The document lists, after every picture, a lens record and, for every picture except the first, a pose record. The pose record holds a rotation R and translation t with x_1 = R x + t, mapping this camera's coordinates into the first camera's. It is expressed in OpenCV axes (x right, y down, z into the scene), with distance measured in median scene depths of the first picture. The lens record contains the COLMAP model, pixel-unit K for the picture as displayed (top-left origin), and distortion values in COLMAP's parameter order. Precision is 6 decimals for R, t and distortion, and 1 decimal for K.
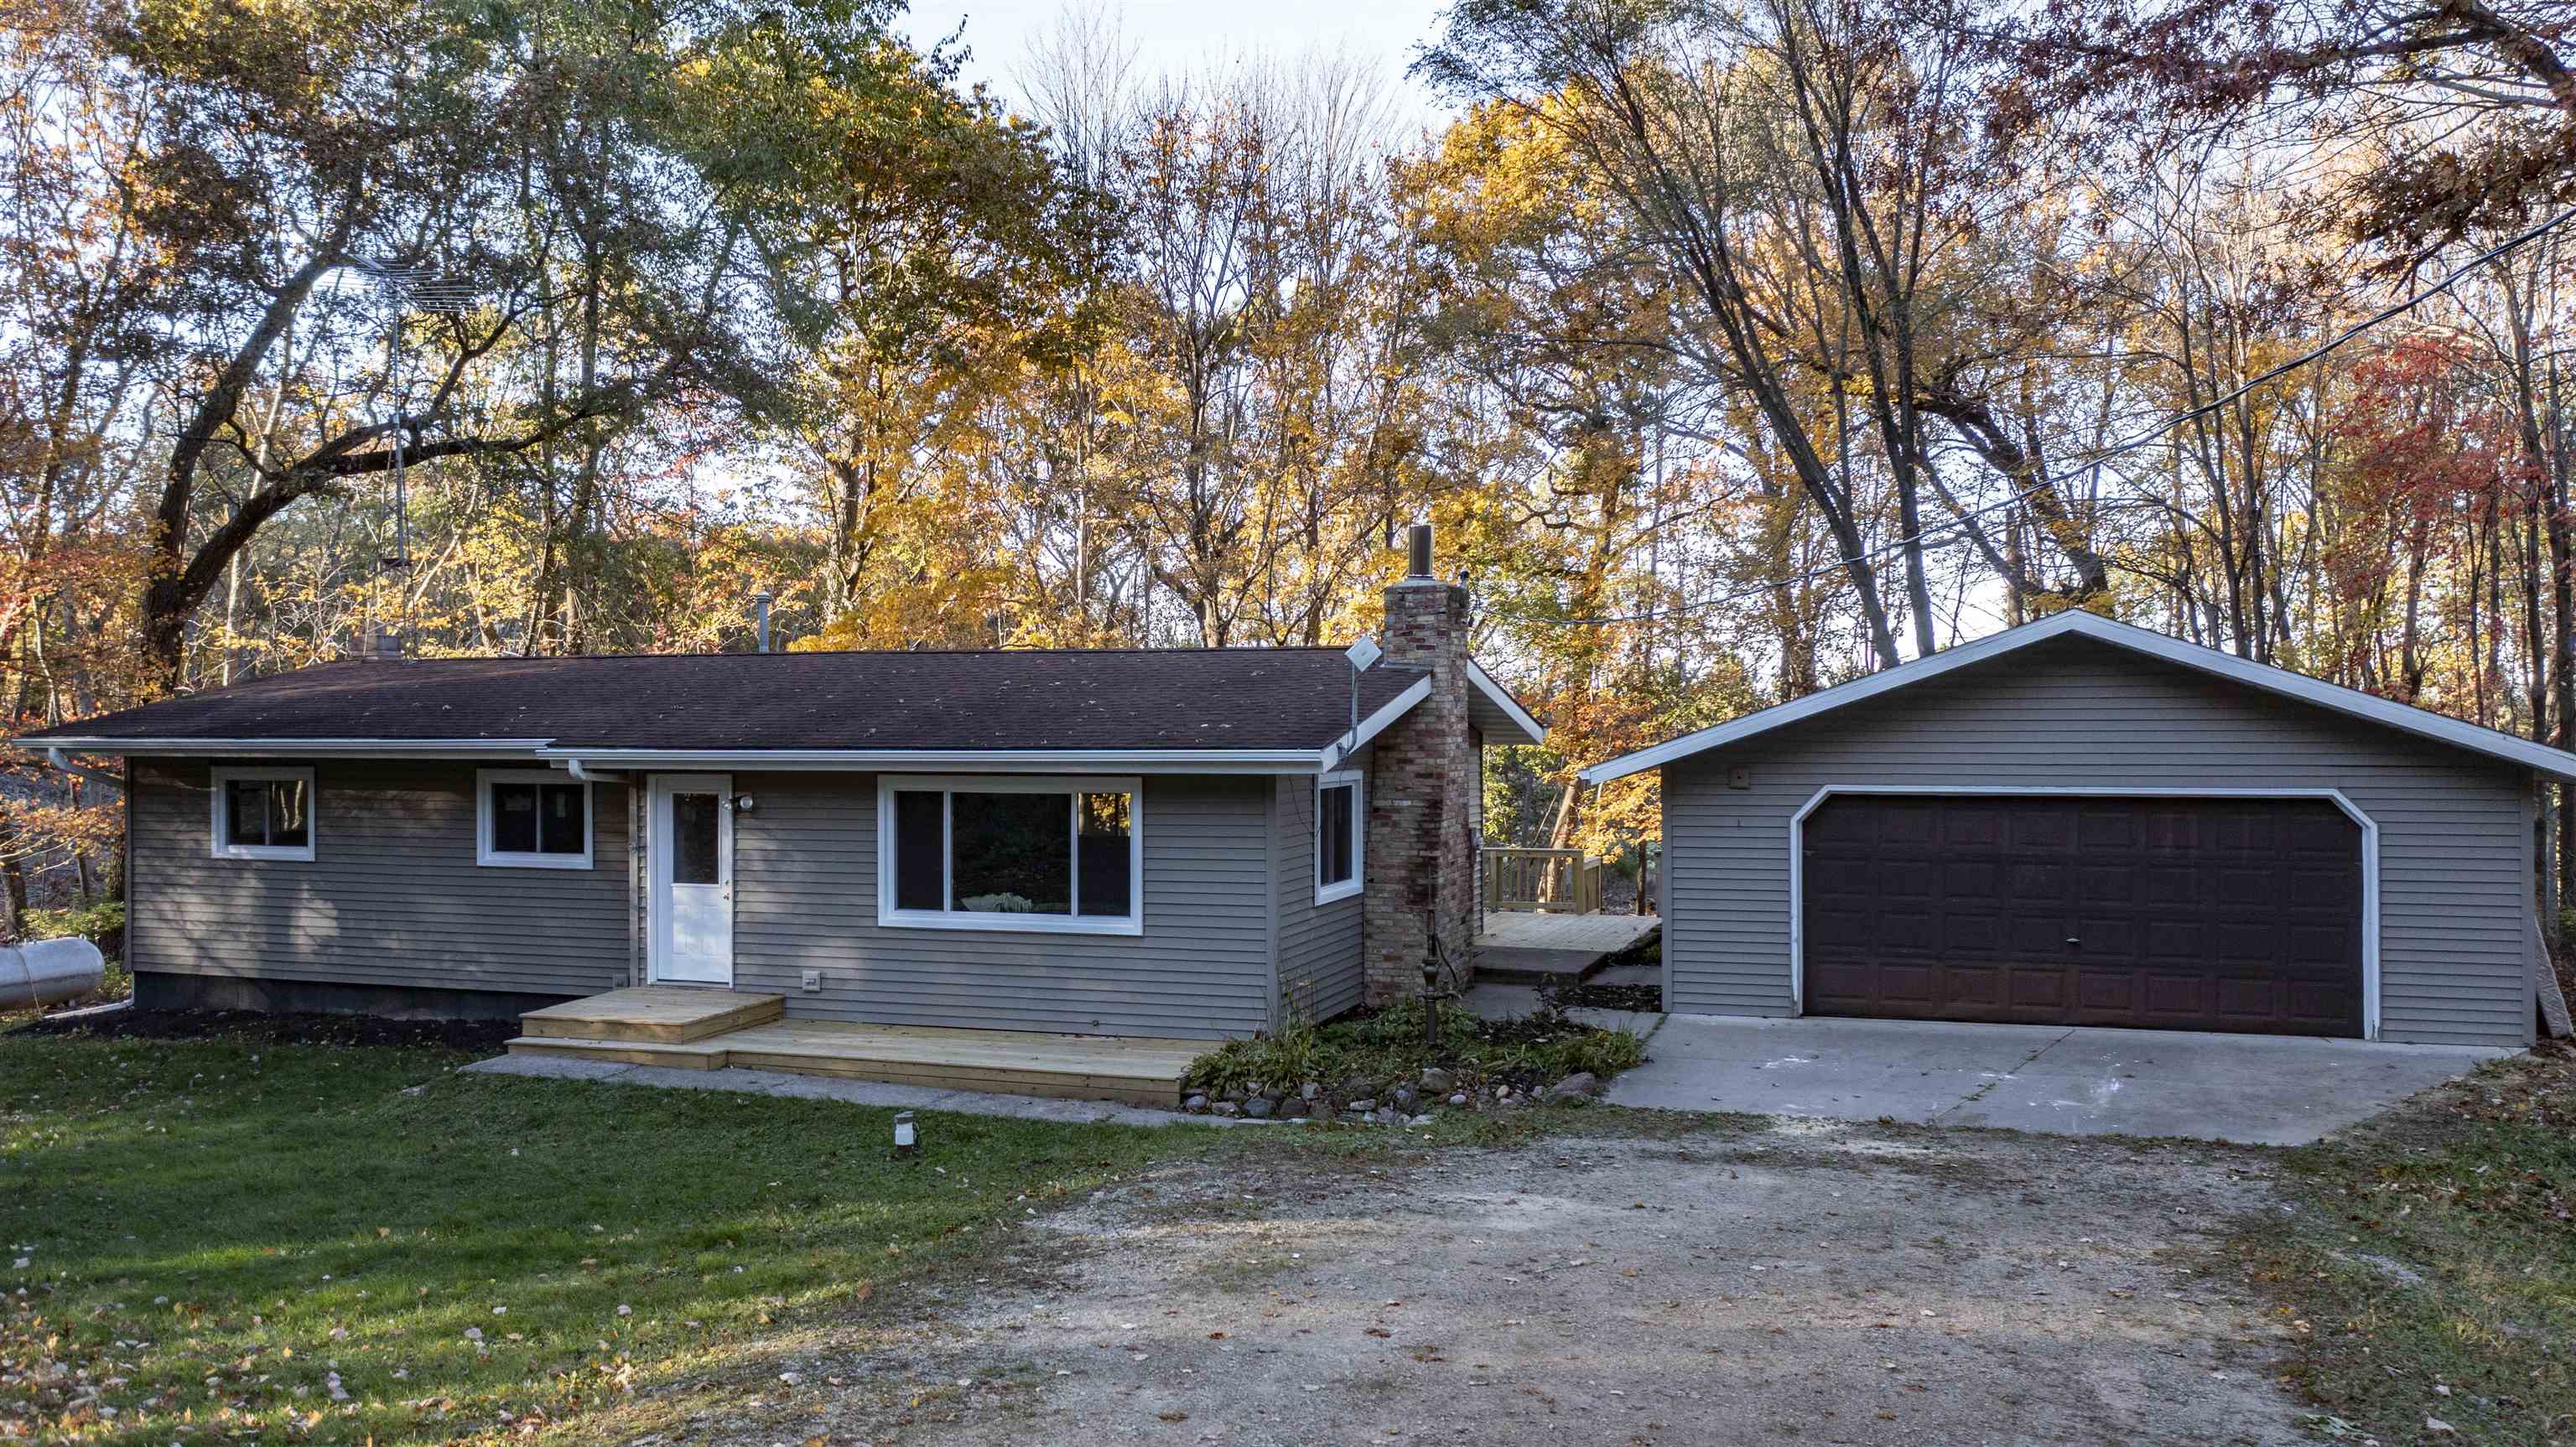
lens RADIAL K [[2039.7, 0, 1289.2], [0, 2039.7, 728.3], [0, 0, 1]] dist [-0.017705, 0.007790]
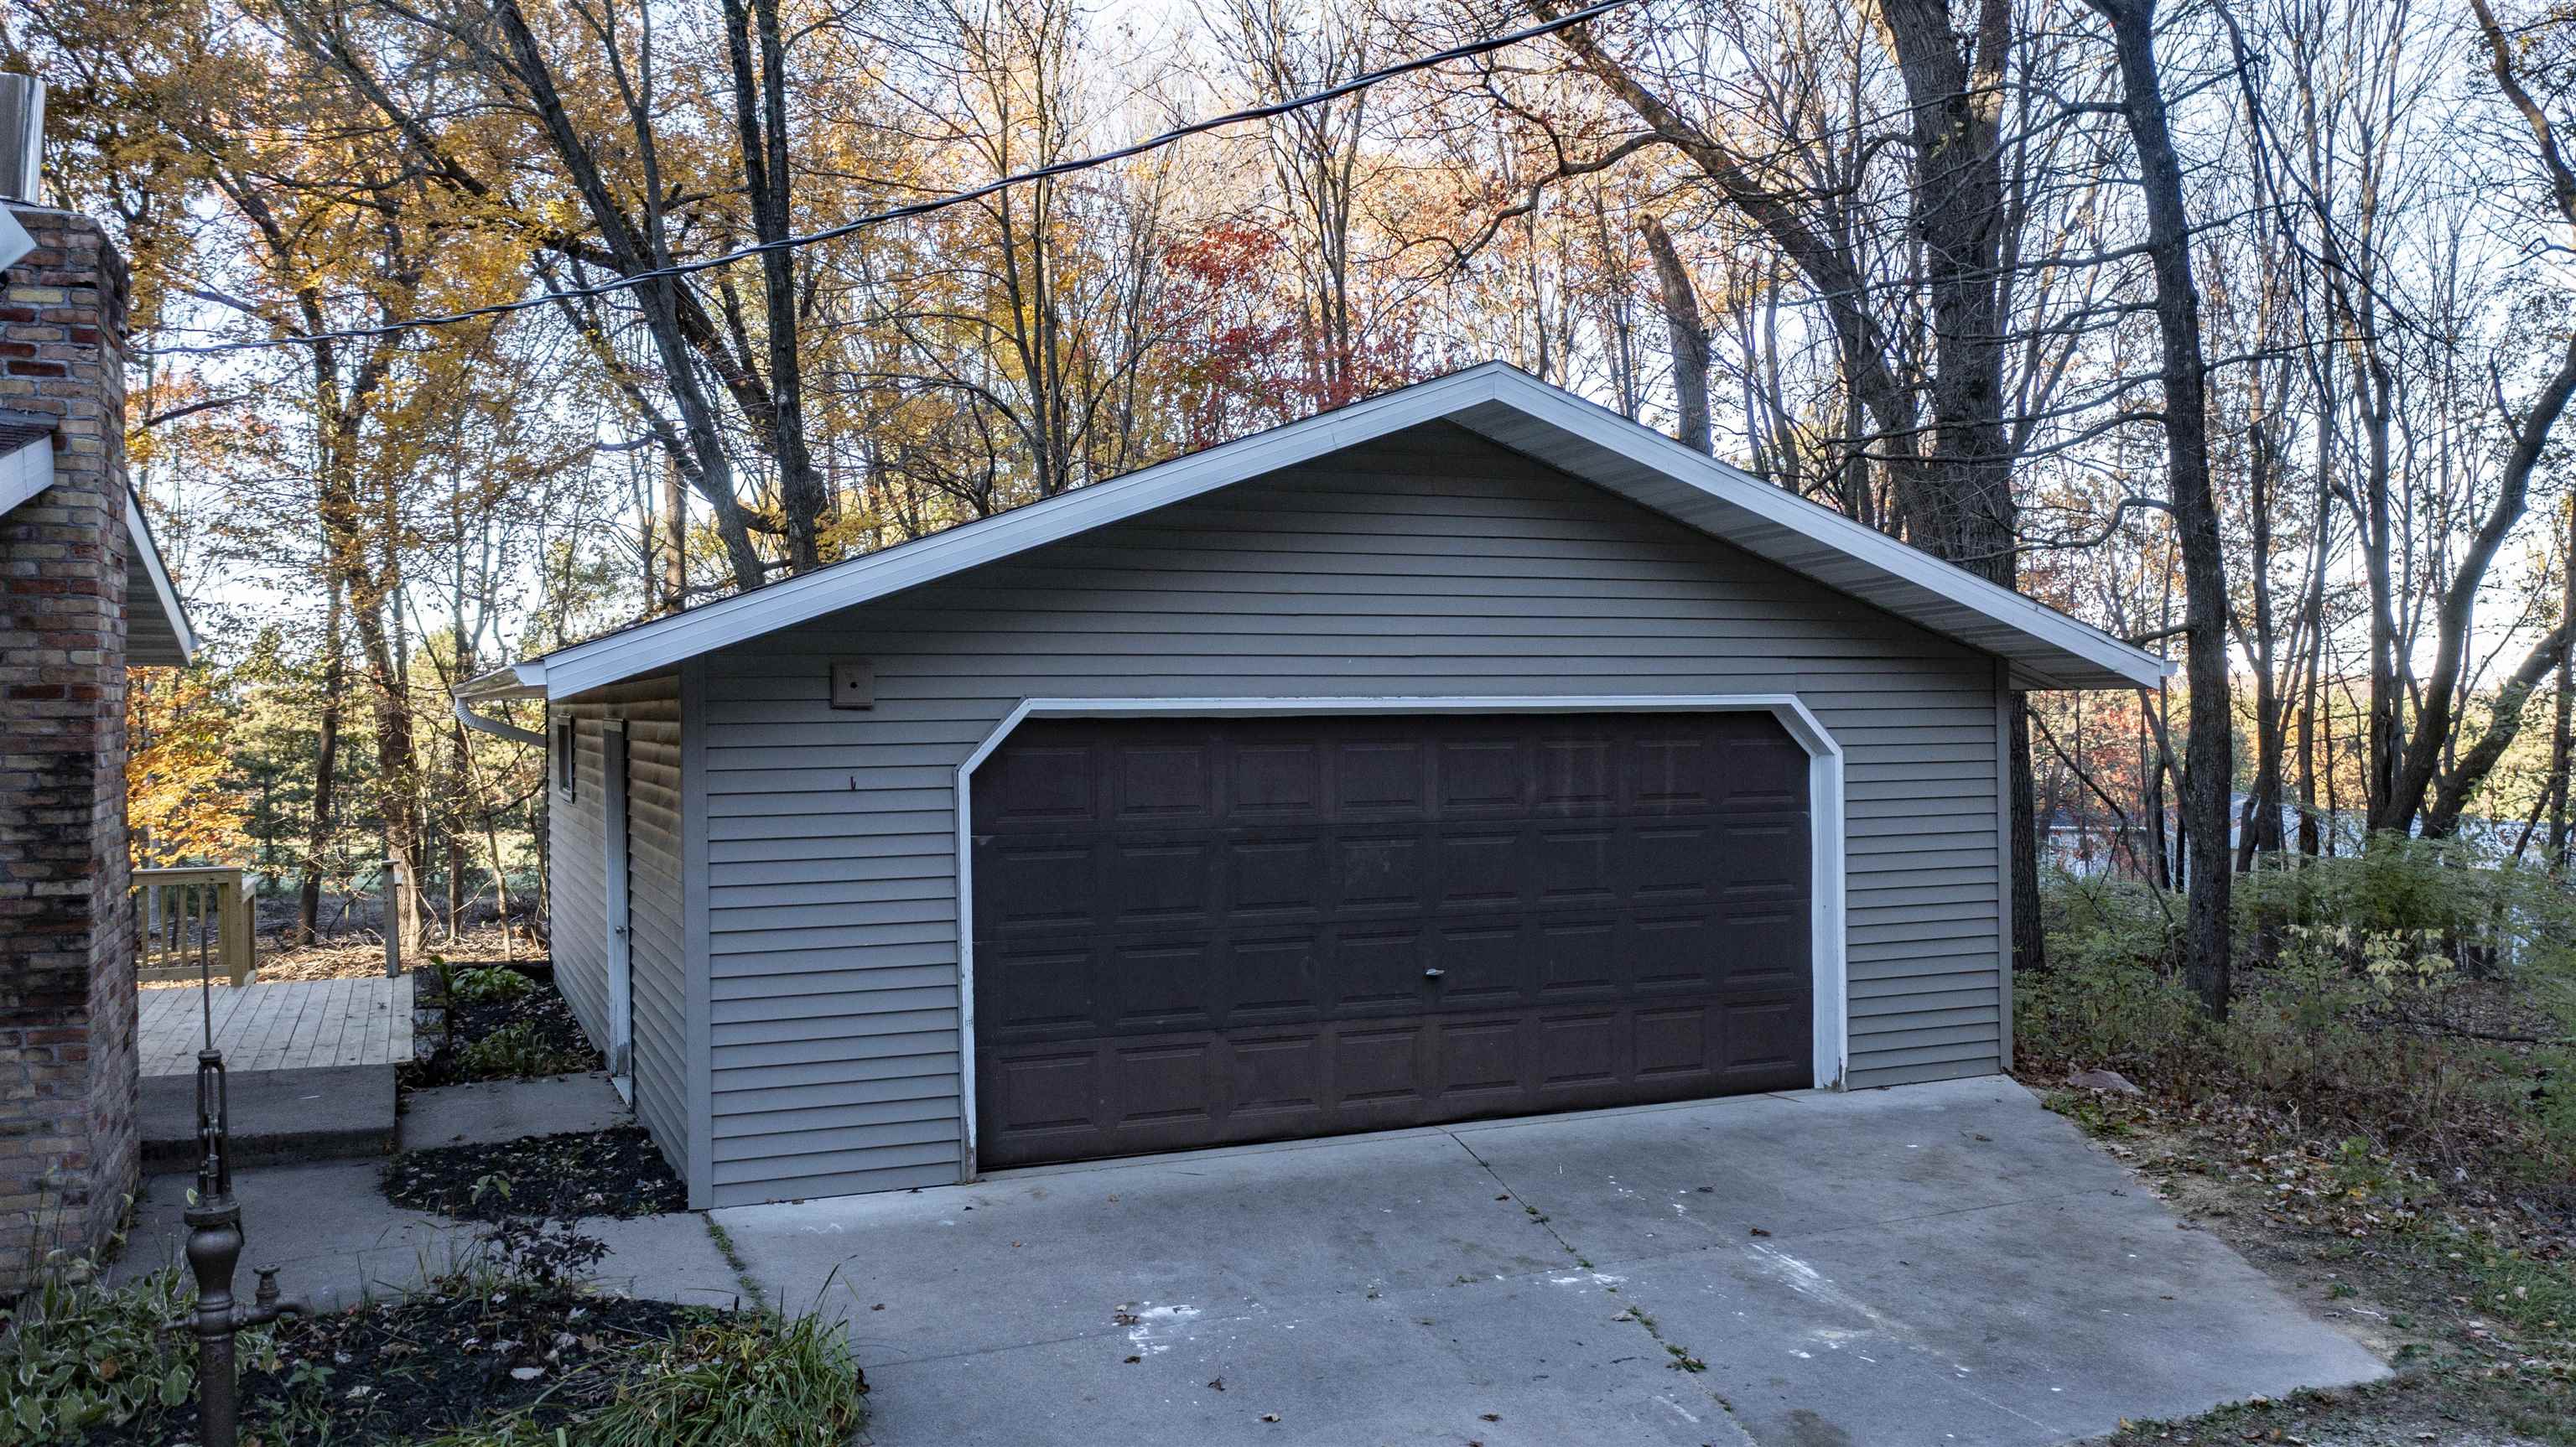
lens RADIAL K [[2039.7, 0, 1289.2], [0, 2039.7, 728.3], [0, 0, 1]] dist [-0.017705, 0.007790]
pose [[0.742467, -0.009403, 0.669816, -0.017818], [0.009599, 0.999948, 0.003397, 0.032887], [-0.669813, 0.003907, 0.742519, 0.576732]]
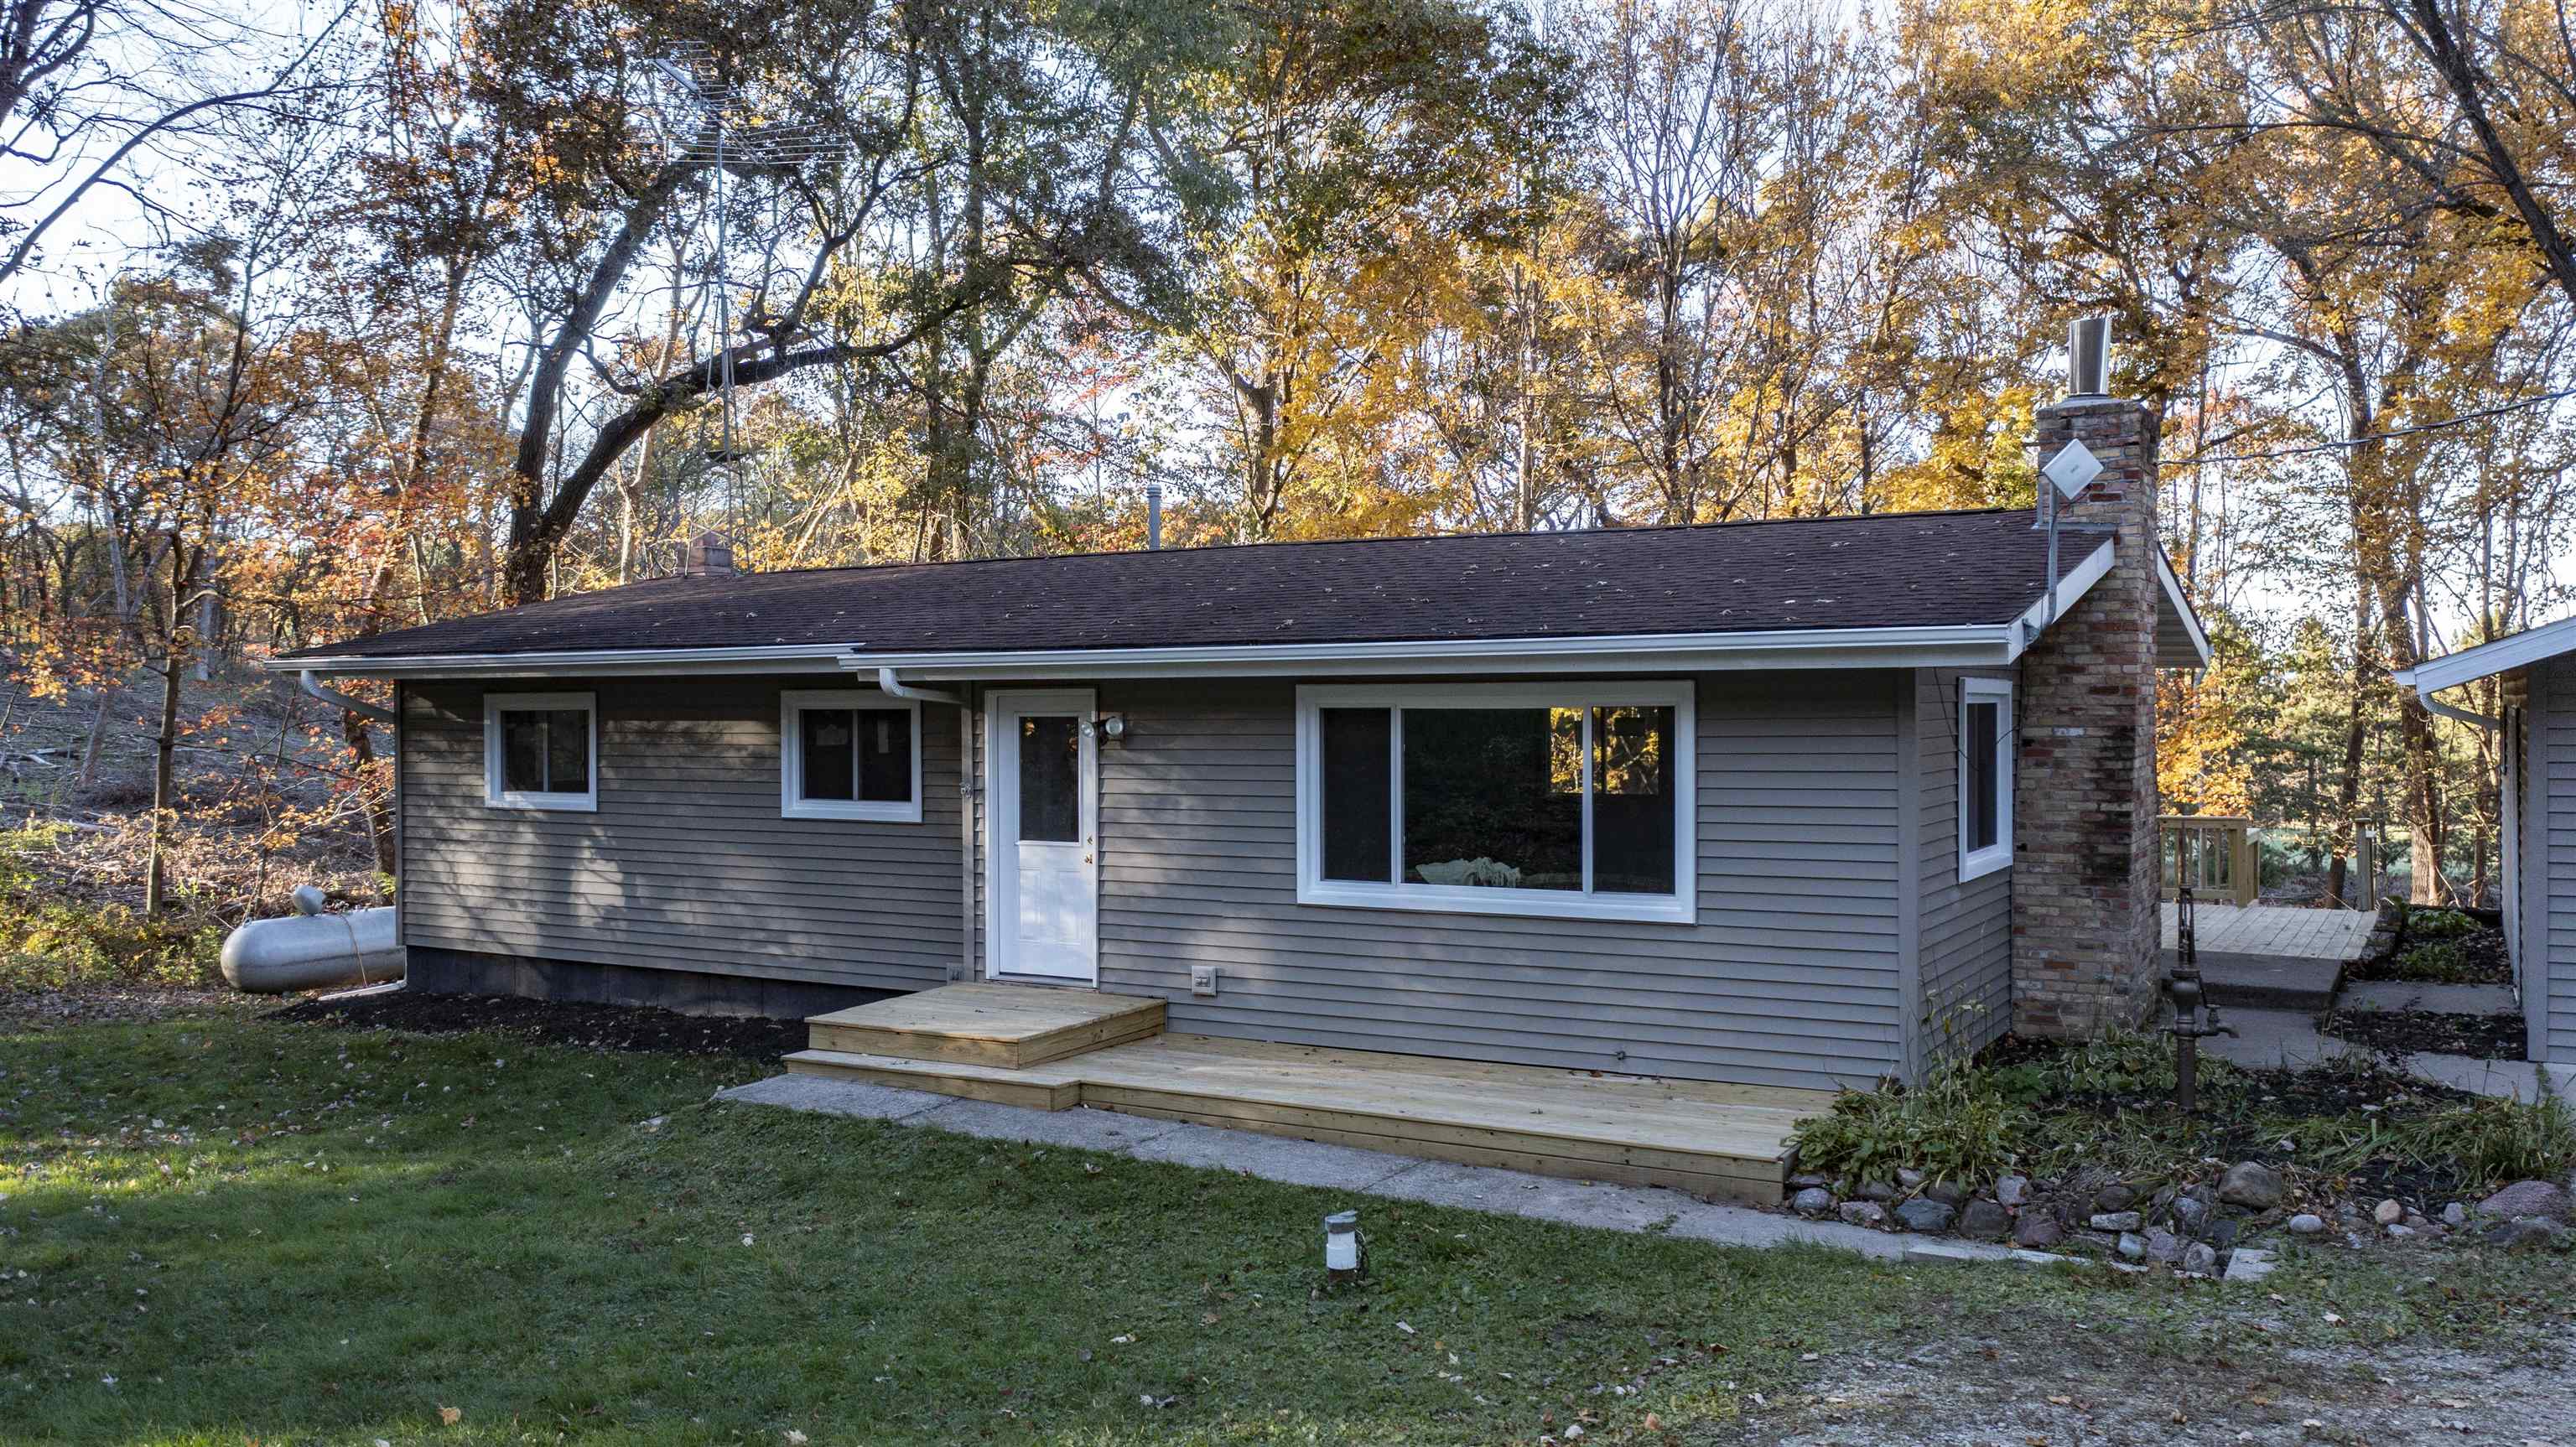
lens RADIAL K [[2039.7, 0, 1289.2], [0, 2039.7, 728.3], [0, 0, 1]] dist [-0.017705, 0.007790]
pose [[0.979650, -0.000773, -0.200711, -0.063984], [0.001835, 0.999985, 0.005104, 0.033404], [0.200704, -0.005369, 0.979637, 0.315018]]
